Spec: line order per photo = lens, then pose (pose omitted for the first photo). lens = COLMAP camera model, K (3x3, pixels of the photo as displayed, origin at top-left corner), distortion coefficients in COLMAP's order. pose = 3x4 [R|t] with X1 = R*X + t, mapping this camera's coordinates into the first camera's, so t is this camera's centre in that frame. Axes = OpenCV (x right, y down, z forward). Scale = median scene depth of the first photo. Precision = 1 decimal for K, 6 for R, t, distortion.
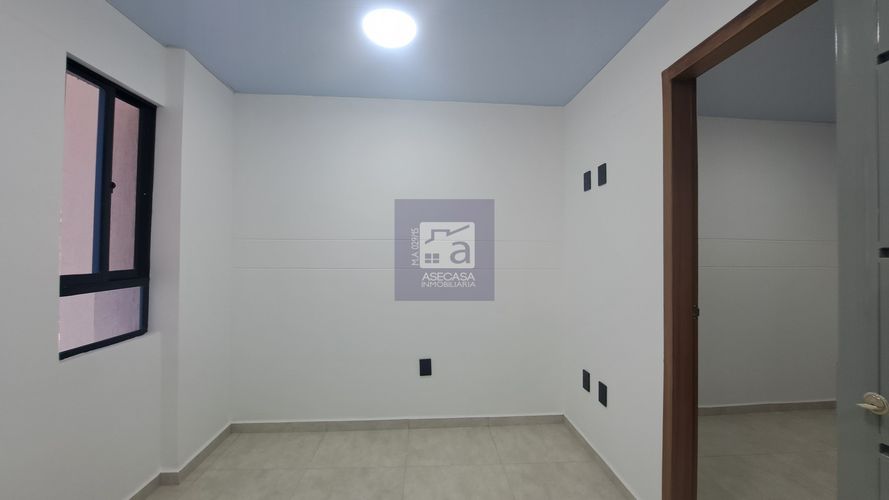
lens RADIAL K [[370.1, 0, 445.7], [0, 370.1, 246.1], [0, 0, 1]] dist [-0.000296, -0.000114]
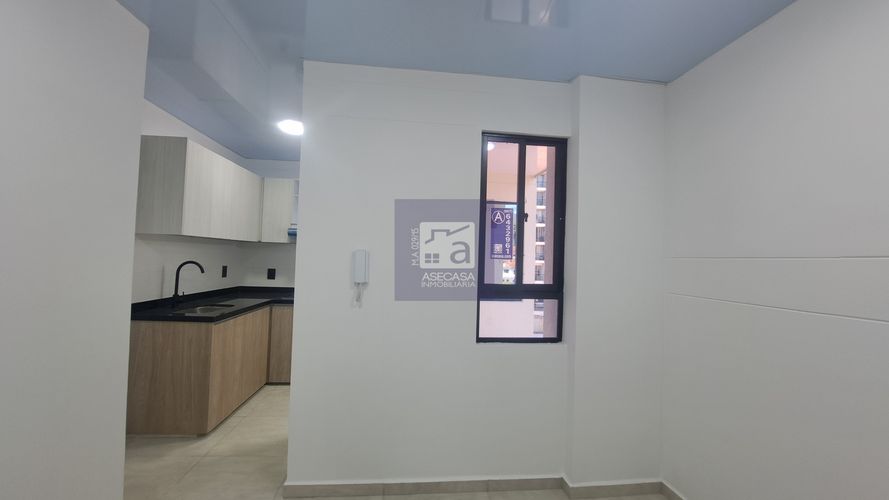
lens RADIAL K [[370.1, 0, 445.7], [0, 370.1, 246.1], [0, 0, 1]] dist [-0.000296, -0.000114]
pose [[0.057563, -0.040361, -0.997526, 0.302211], [-0.015269, 0.999030, -0.041303, -0.003886], [0.998225, 0.017608, 0.056891, 0.594386]]
